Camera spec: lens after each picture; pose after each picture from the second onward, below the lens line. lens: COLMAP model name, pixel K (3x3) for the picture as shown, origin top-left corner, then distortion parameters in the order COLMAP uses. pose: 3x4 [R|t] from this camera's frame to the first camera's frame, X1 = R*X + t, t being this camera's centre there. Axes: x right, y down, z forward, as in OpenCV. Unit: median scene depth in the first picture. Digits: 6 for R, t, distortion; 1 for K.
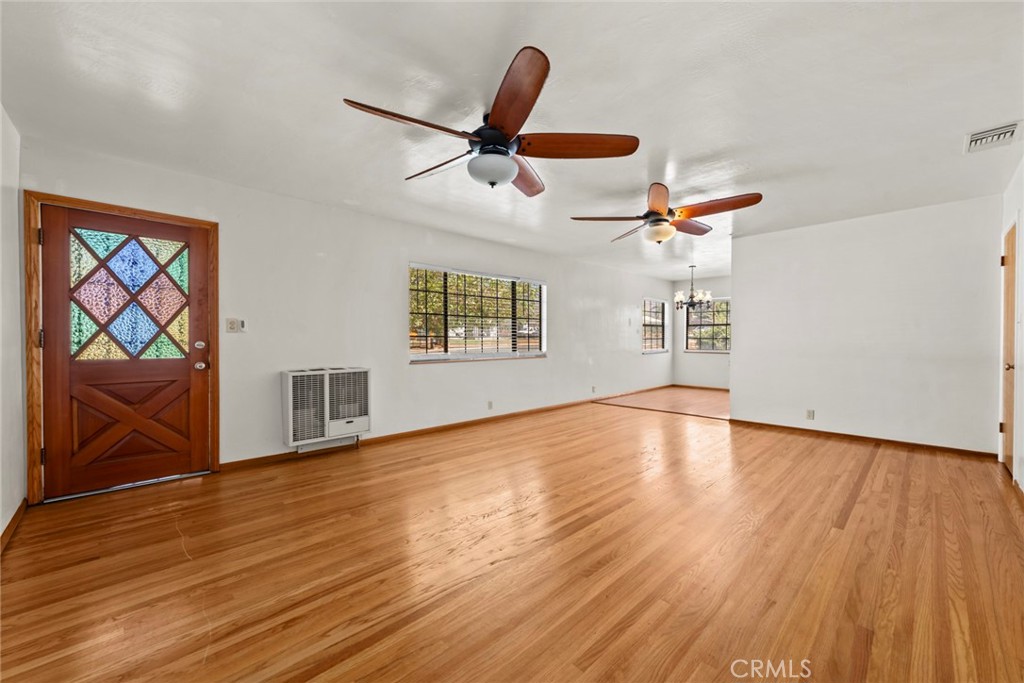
lens RADIAL K [[404.1, 0, 514.6], [0, 404.1, 343.5], [0, 0, 1]] dist [0.000298, 0.000080]
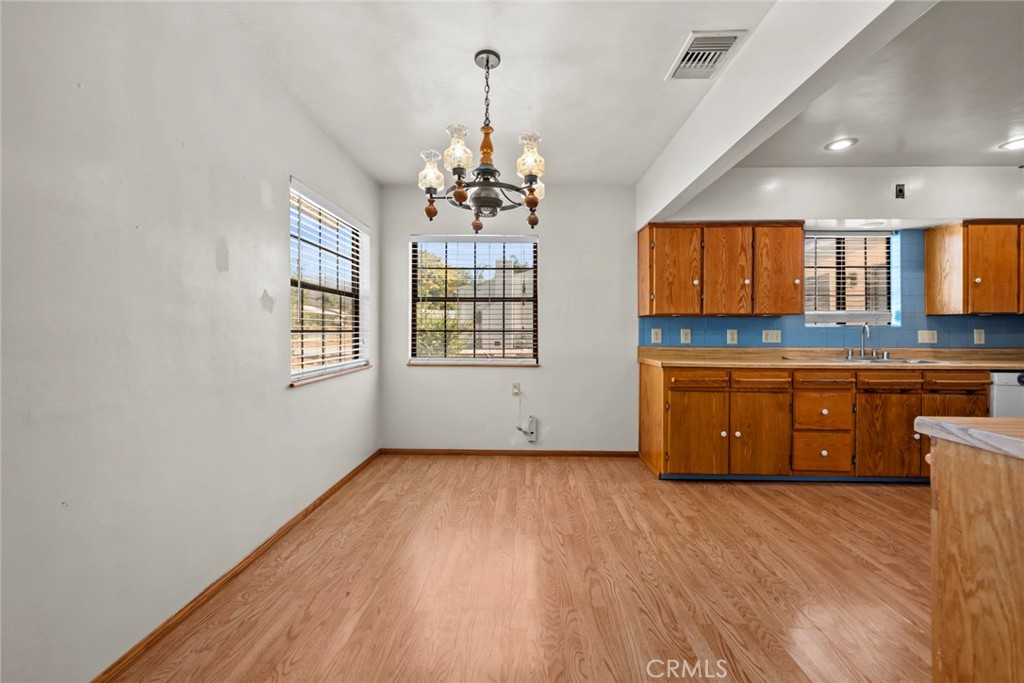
lens RADIAL K [[410.6, 0, 513.4], [0, 410.6, 336.9], [0, 0, 1]] dist [-0.001877, 0.000777]
pose [[0.716226, -0.005034, 0.697850, 0.536324], [0.005073, 0.999985, 0.002008, -0.017565], [-0.697850, 0.002102, 0.716241, 1.612254]]
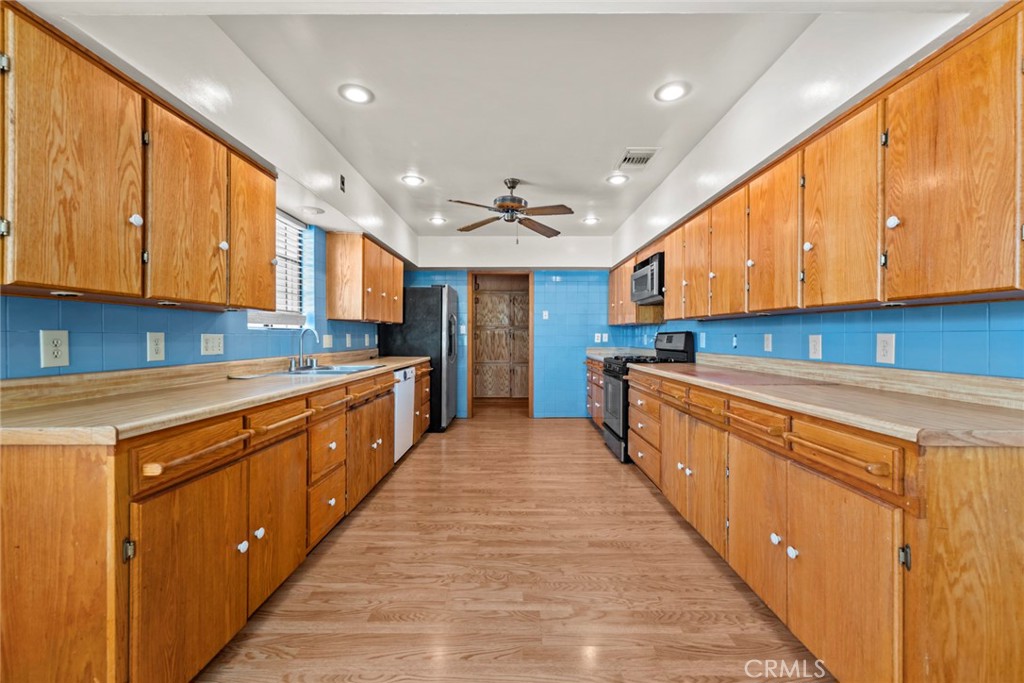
lens RADIAL K [[410.6, 0, 513.4], [0, 410.6, 336.9], [0, 0, 1]] dist [-0.001877, 0.000777]
pose [[-0.714010, -0.001132, 0.700134, 0.943606], [0.007345, 0.999932, 0.009107, -0.026601], [-0.700097, 0.011645, -0.713953, 2.009535]]
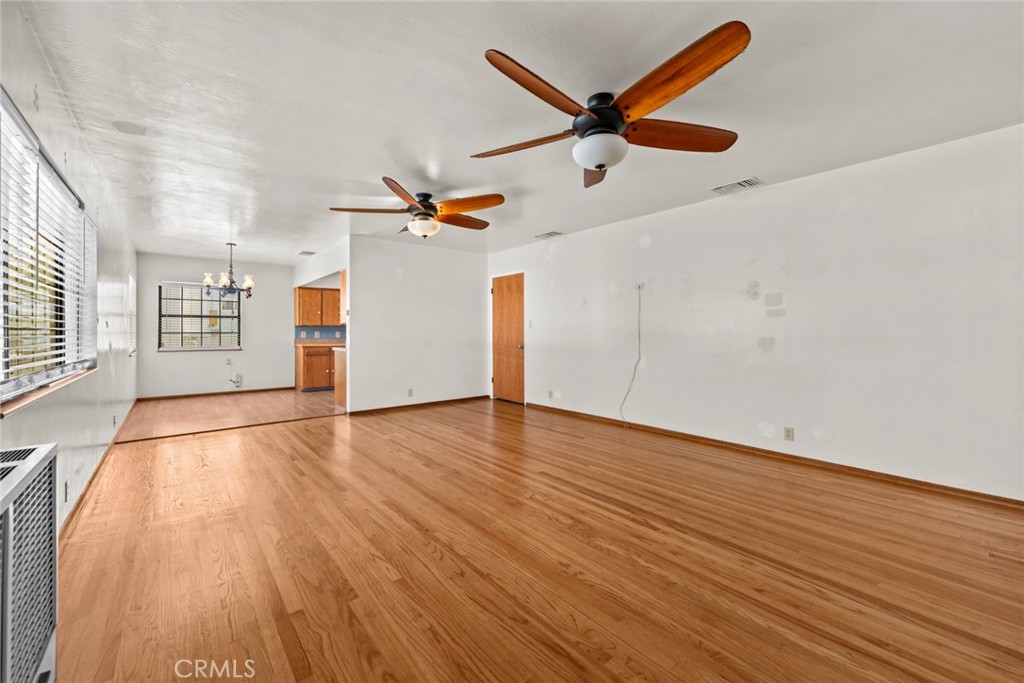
lens RADIAL K [[409.1, 0, 513.0], [0, 409.1, 330.3], [0, 0, 1]] dist [-0.002132, 0.000164]
pose [[0.078853, 0.006125, 0.996867, -0.671917], [0.014113, 0.999874, -0.007259, -0.007644], [-0.996786, 0.014641, 0.078757, 0.756147]]
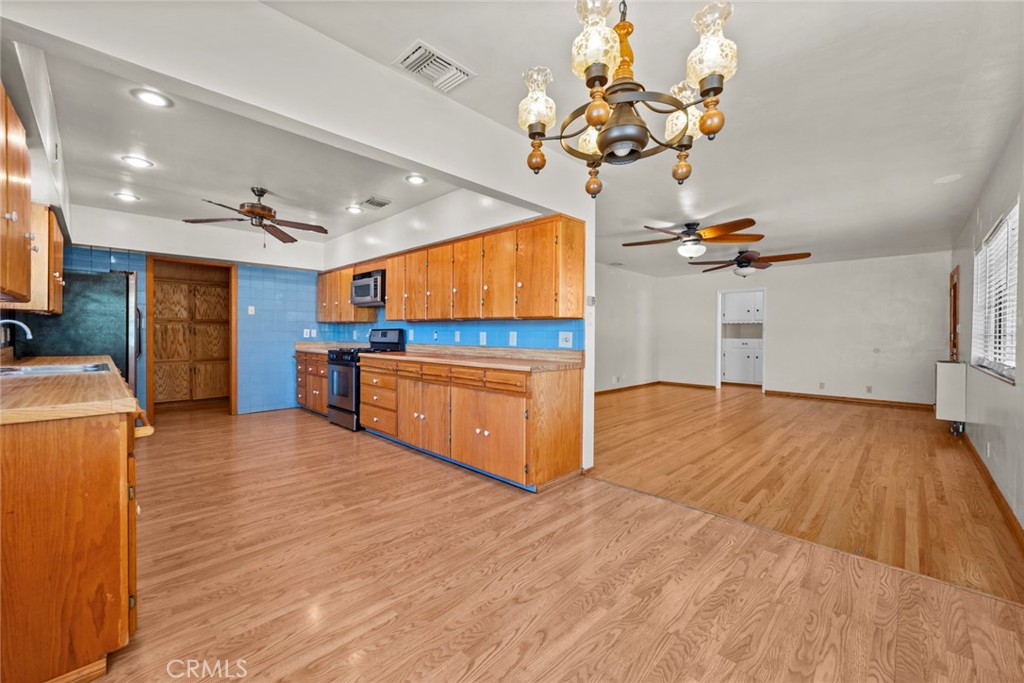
lens RADIAL K [[410.6, 0, 513.4], [0, 410.6, 336.9], [0, 0, 1]] dist [-0.001877, 0.000777]
pose [[-0.999584, -0.005230, -0.028356, 0.997216], [-0.005795, 0.999785, 0.019887, -0.030331], [0.028246, 0.020043, -0.999400, 2.392226]]
